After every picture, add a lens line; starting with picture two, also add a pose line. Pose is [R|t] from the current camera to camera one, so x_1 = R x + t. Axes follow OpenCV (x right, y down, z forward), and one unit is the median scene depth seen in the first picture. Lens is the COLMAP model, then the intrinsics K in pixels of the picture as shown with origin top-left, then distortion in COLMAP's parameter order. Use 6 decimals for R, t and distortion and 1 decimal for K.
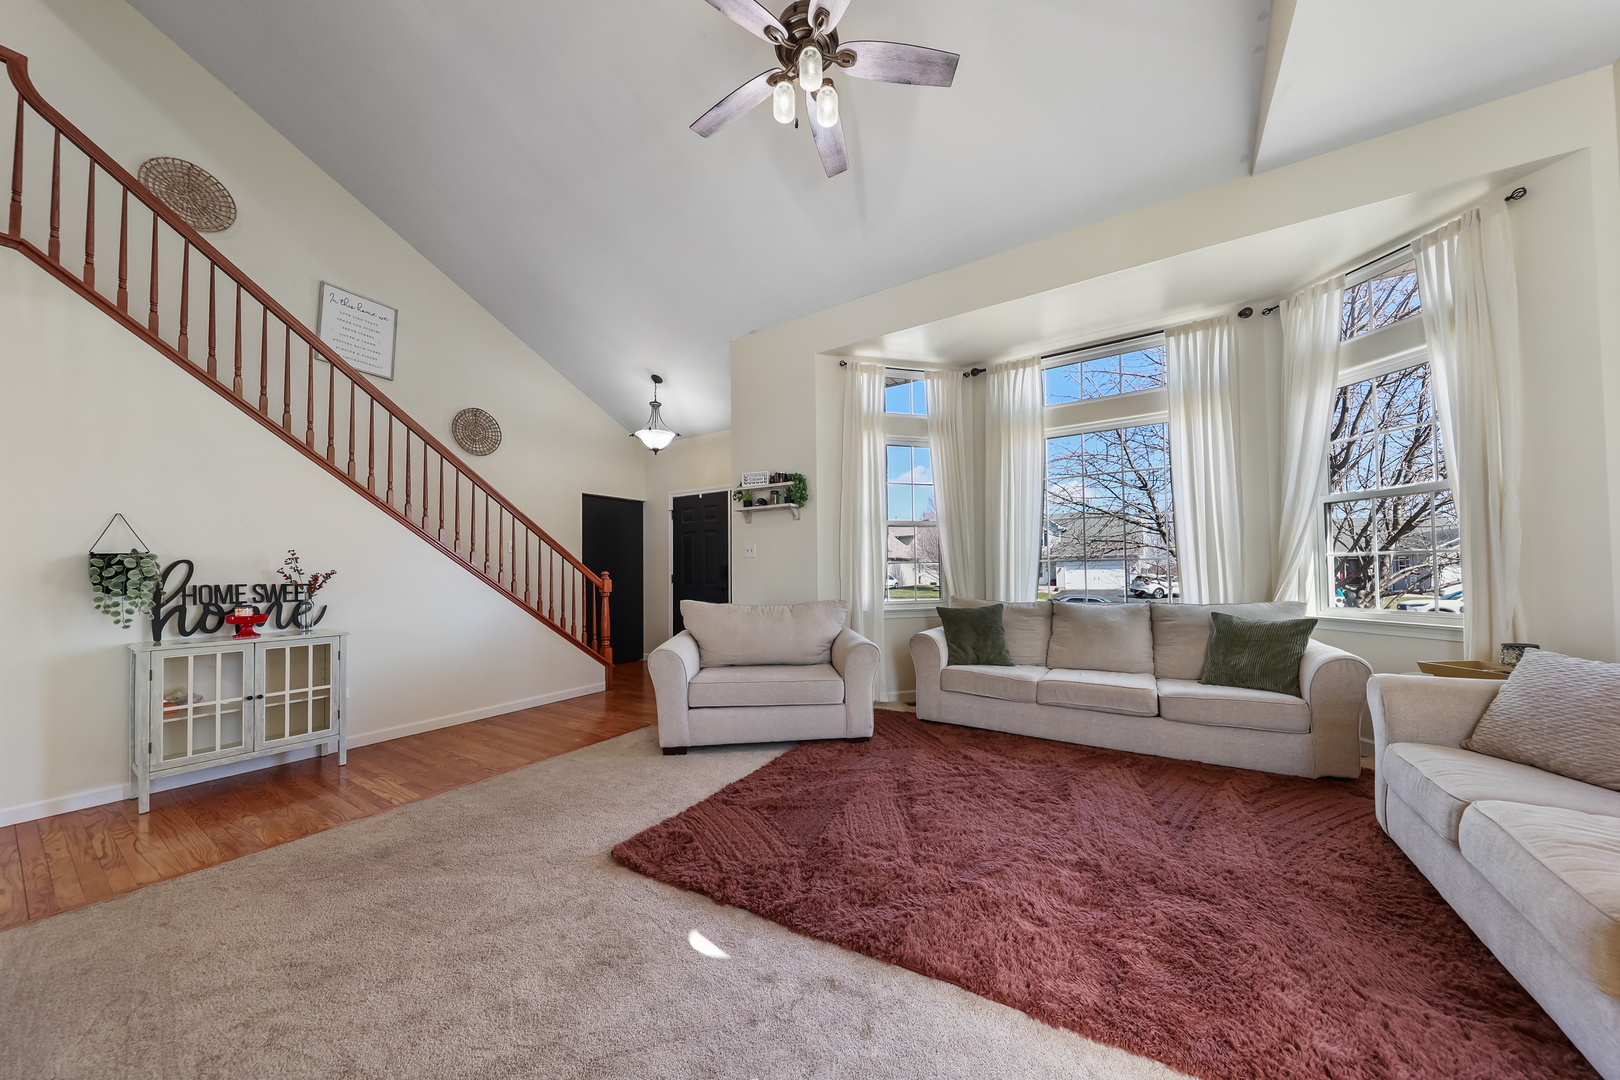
lens RADIAL K [[540.1, 0, 818.0], [0, 540.1, 551.7], [0, 0, 1]] dist [0.000685, -0.000067]
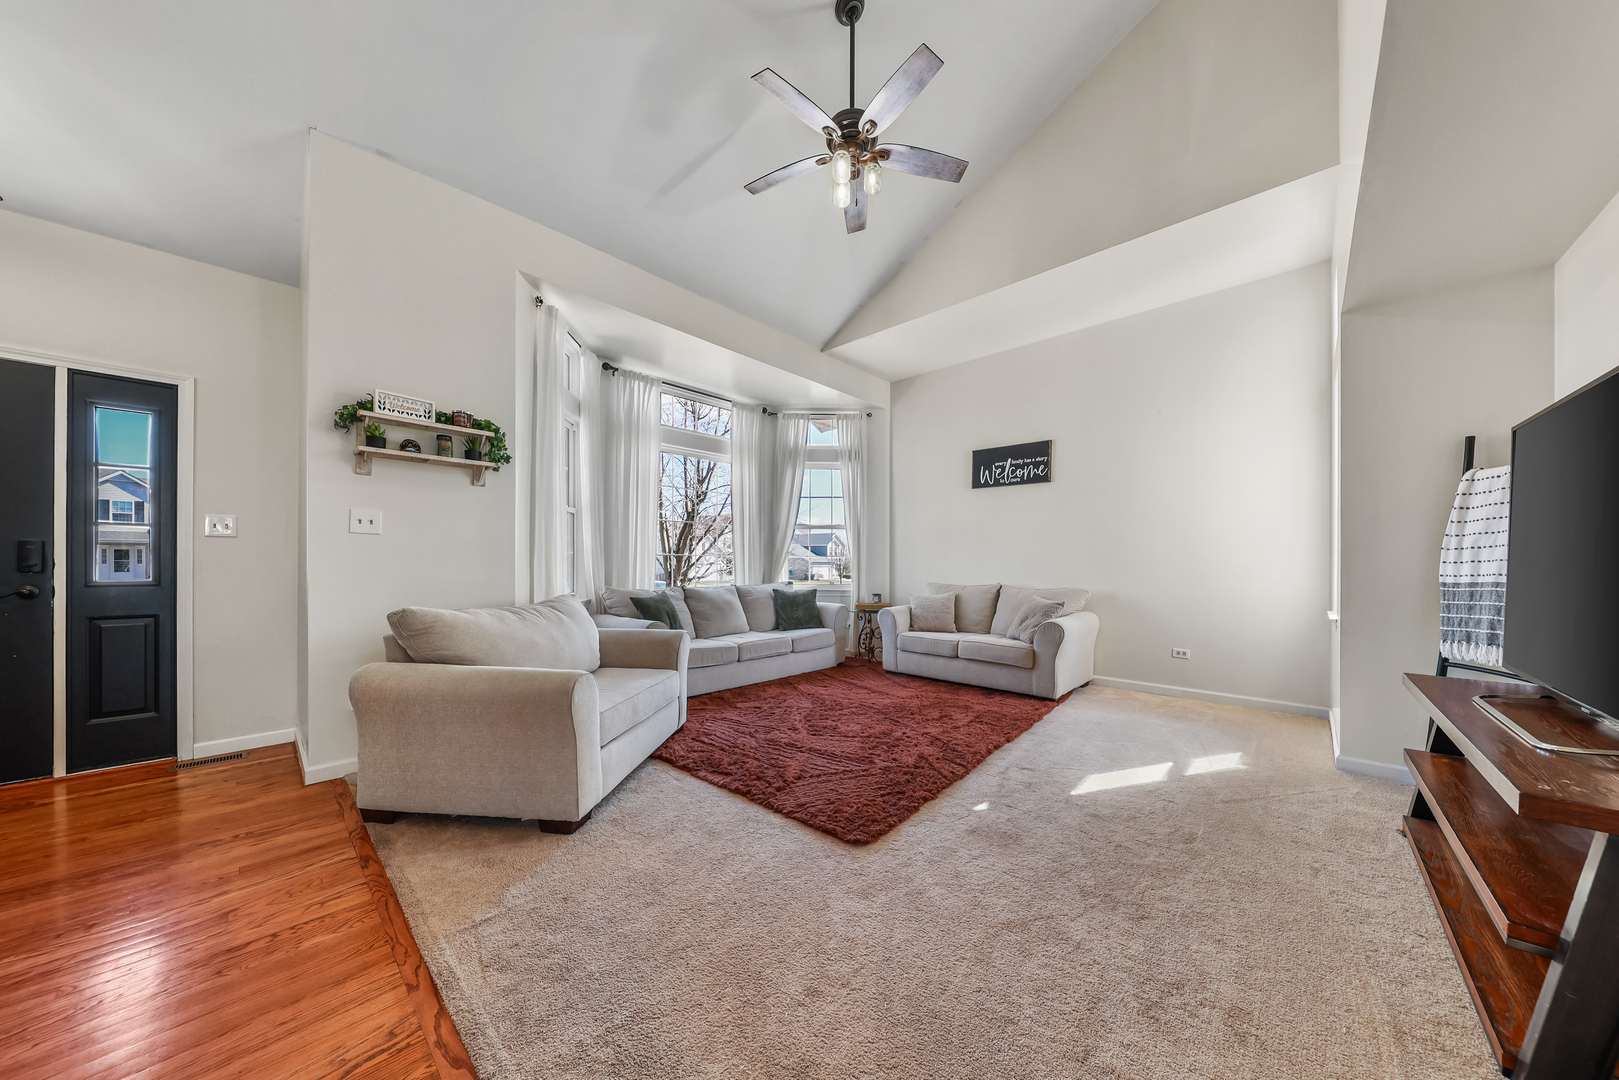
lens RADIAL K [[526.2, 0, 829.0], [0, 526.2, 556.4], [0, 0, 1]] dist [-0.000742, -0.000114]
pose [[0.159222, 0.025299, 0.986919, -0.773869], [-0.042967, 0.998902, -0.018674, 0.031499], [-0.986307, -0.039431, 0.160134, 0.525904]]
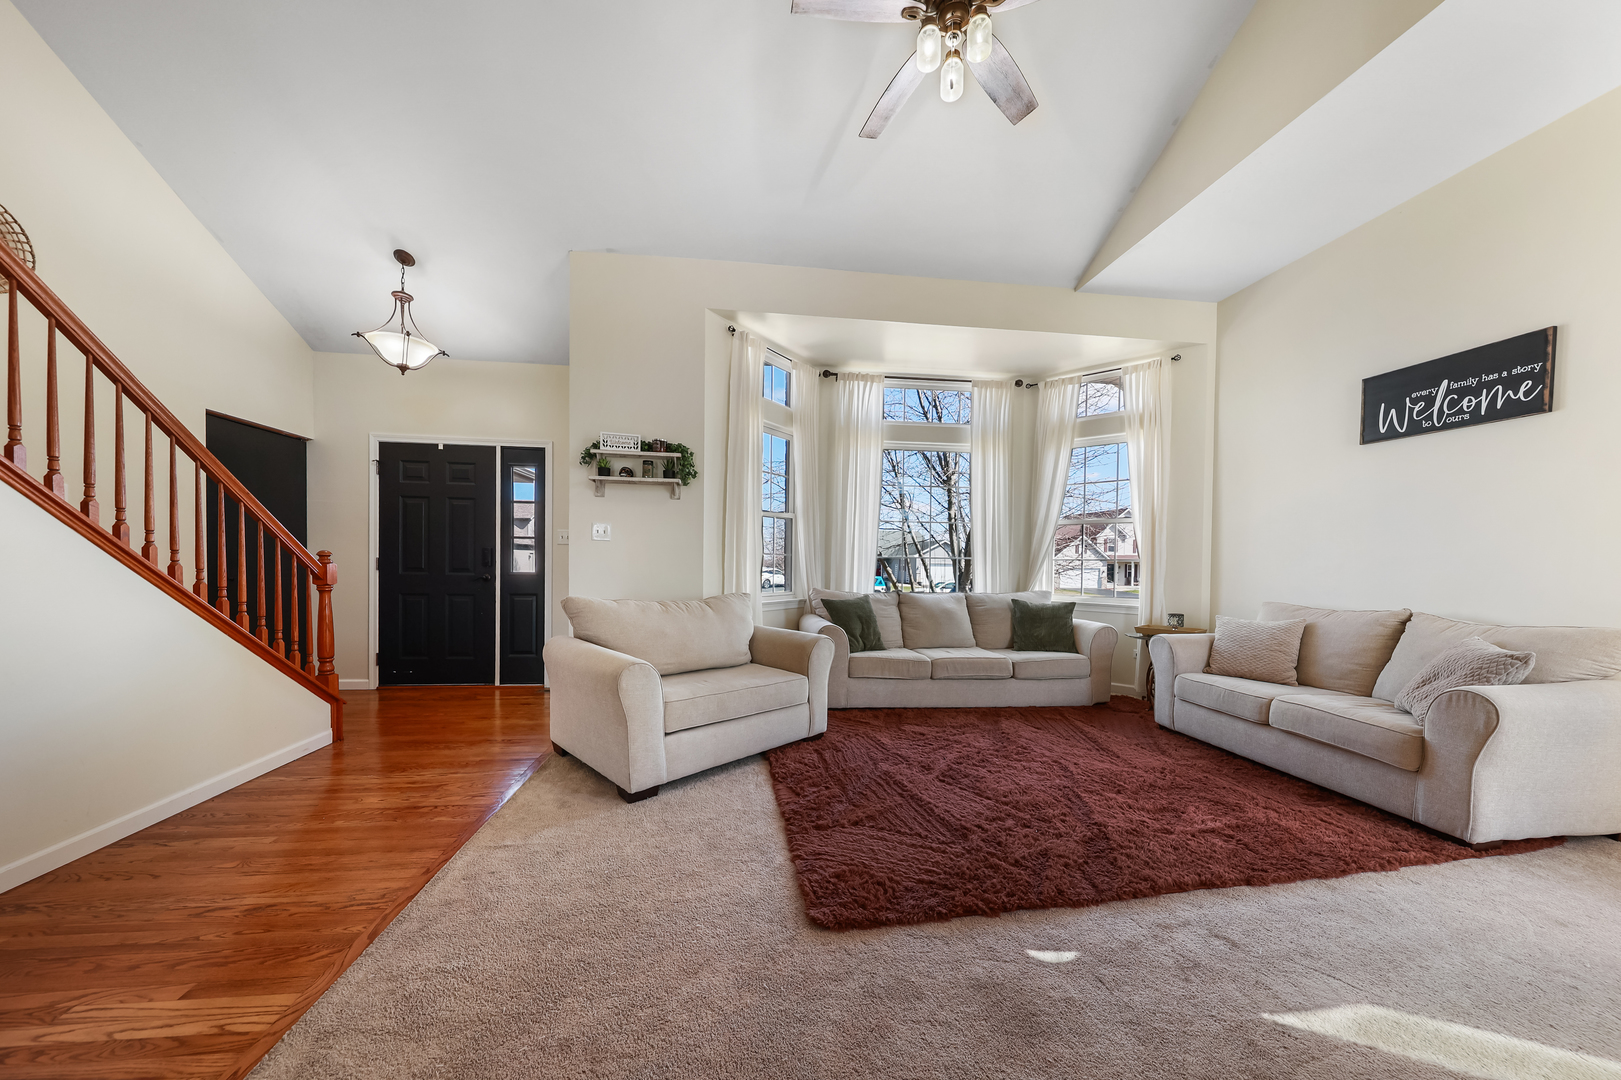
lens RADIAL K [[546.4, 0, 806.3], [0, 546.4, 566.6], [0, 0, 1]] dist [0.011032, -0.007435]
pose [[0.767856, 0.020037, 0.640309, -0.518099], [-0.048957, 0.998423, 0.027465, 0.015726], [-0.638749, -0.052437, 0.767626, 0.246967]]
